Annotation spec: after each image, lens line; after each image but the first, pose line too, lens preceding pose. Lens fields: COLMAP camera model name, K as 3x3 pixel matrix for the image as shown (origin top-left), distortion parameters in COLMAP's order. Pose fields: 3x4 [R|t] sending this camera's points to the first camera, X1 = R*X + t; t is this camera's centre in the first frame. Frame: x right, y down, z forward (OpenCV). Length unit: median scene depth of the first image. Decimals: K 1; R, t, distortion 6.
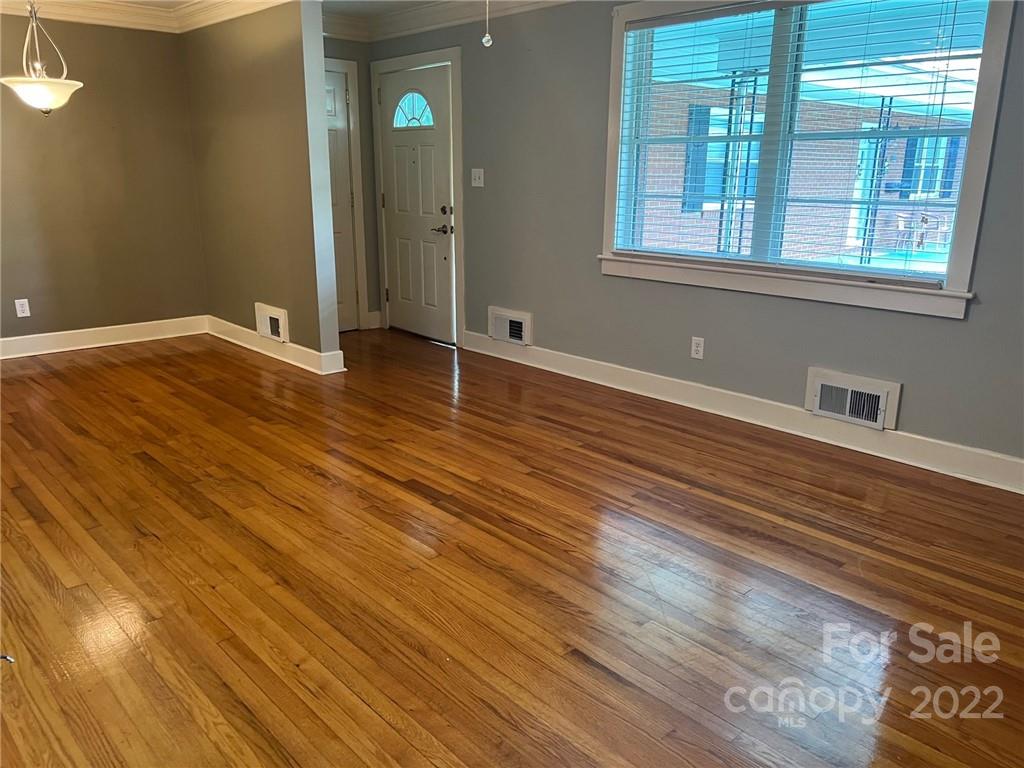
lens RADIAL K [[777.5, 0, 512.0], [0, 777.5, 384.0], [0, 0, 1]] dist [0.098411, -0.166921]
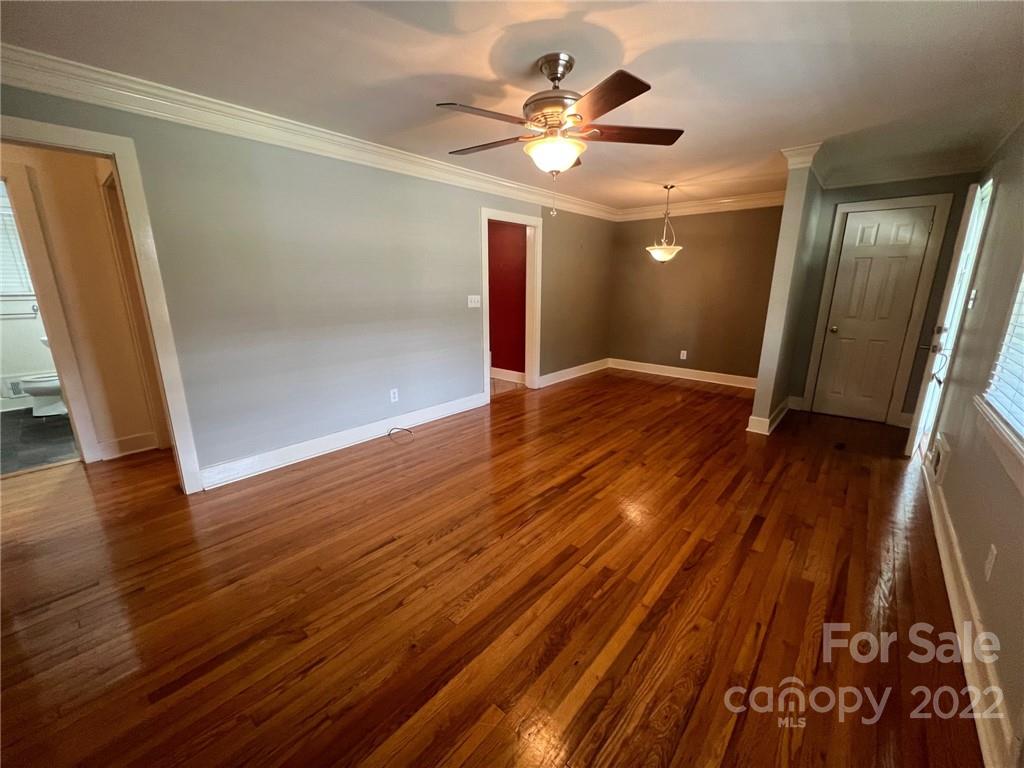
lens RADIAL K [[409.5, 0, 512.5], [0, 409.5, 382.3], [0, 0, 1]] dist [-0.000698, 0.000083]
pose [[0.098666, 0.230632, -0.968026, 0.615857], [-0.264945, 0.943749, 0.197843, -0.188363], [0.959202, 0.236954, 0.154221, 0.637665]]
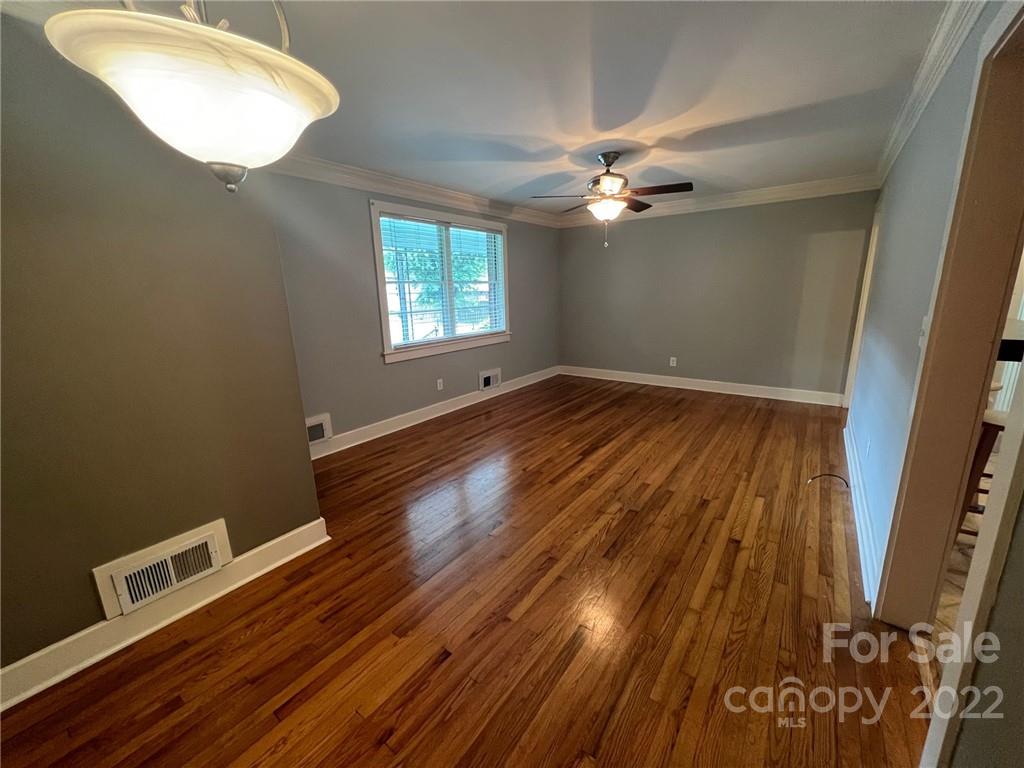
lens RADIAL K [[409.5, 0, 512.5], [0, 409.5, 382.3], [0, 0, 1]] dist [-0.000698, 0.000083]
pose [[-0.182927, -0.220728, 0.958027, -0.976149], [0.283088, 0.921372, 0.266336, -0.340186], [-0.941488, 0.319926, -0.106059, 1.145182]]
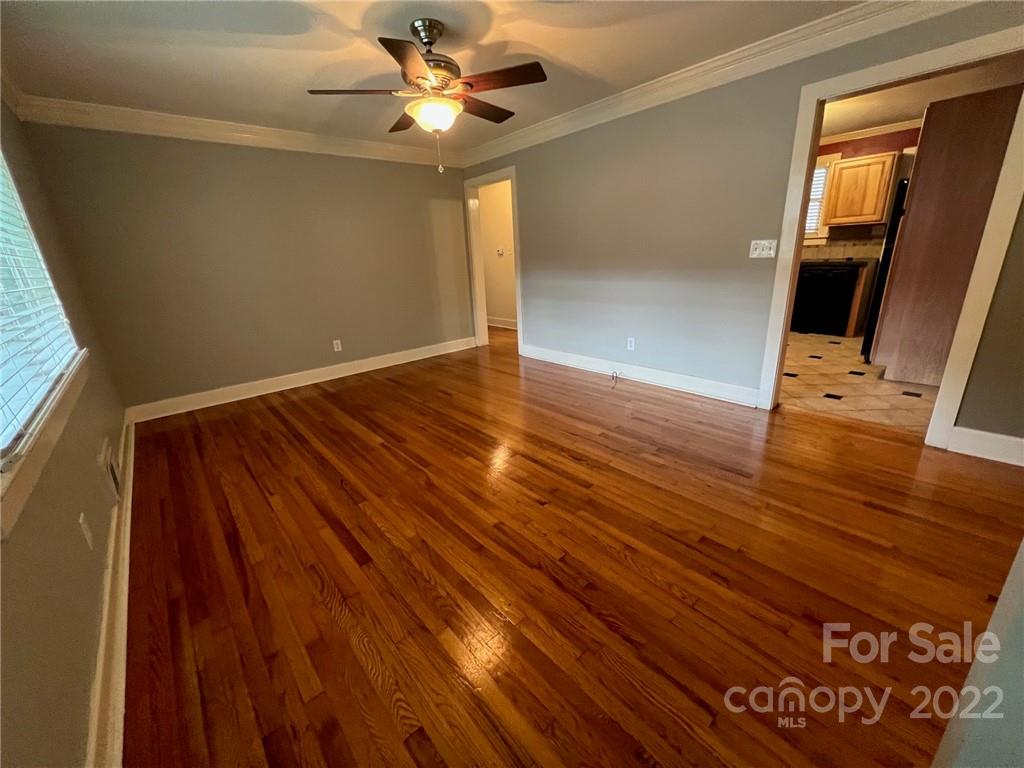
lens RADIAL K [[409.5, 0, 512.5], [0, 409.5, 382.3], [0, 0, 1]] dist [-0.000698, 0.000083]
pose [[-0.998706, 0.031506, 0.039910, -0.156545], [0.048173, 0.837476, 0.544347, -0.386677], [-0.016273, 0.545566, -0.837910, 1.484238]]
